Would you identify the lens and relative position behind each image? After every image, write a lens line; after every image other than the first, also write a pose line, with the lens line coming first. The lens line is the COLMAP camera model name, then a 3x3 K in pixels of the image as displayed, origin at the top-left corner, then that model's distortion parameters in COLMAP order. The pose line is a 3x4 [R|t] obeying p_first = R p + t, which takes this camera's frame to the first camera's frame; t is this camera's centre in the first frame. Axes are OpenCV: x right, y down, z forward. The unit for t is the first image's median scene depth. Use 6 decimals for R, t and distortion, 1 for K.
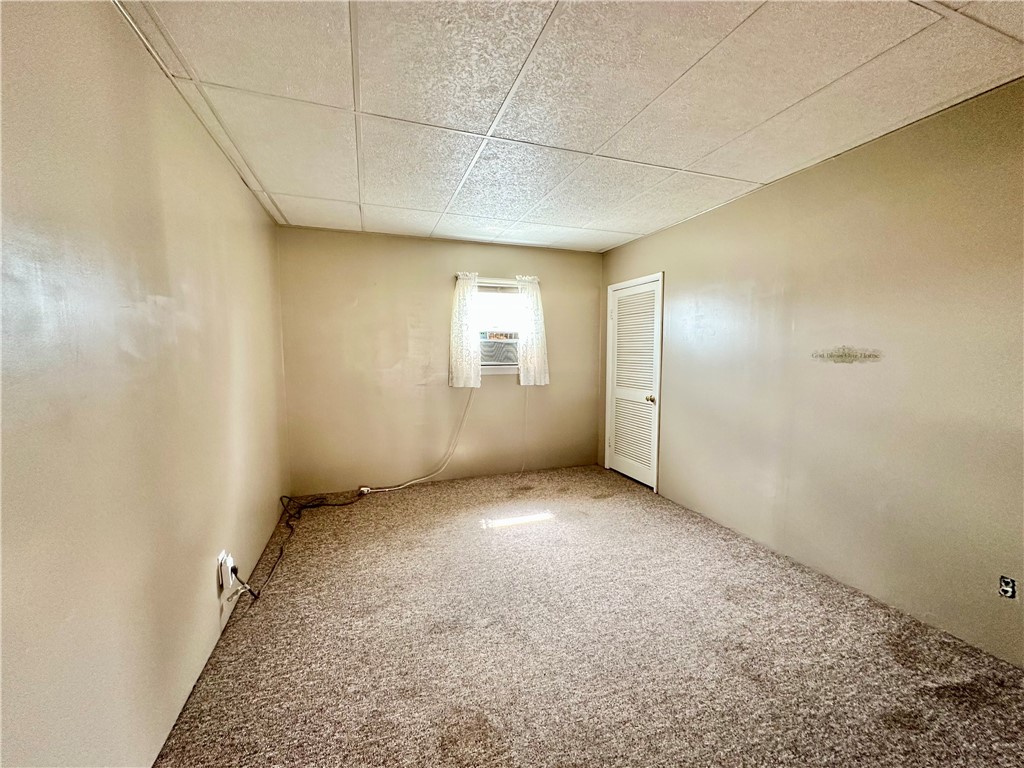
lens RADIAL K [[408.3, 0, 513.1], [0, 408.3, 384.4], [0, 0, 1]] dist [-0.000974, -0.000318]
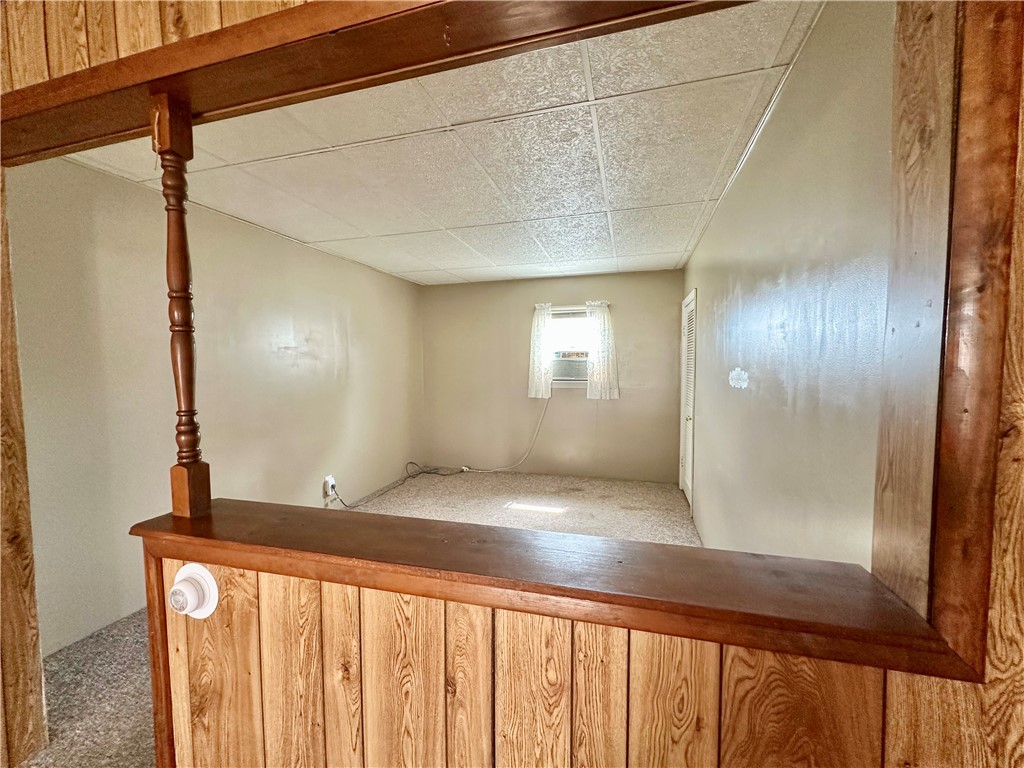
lens RADIAL K [[408.3, 0, 513.1], [0, 408.3, 384.4], [0, 0, 1]] dist [-0.000974, -0.000318]
pose [[0.813471, 0.028186, -0.580922, 0.528932], [-0.044121, 0.998937, -0.013314, -0.013560], [0.579929, 0.036461, 0.813851, -0.033597]]
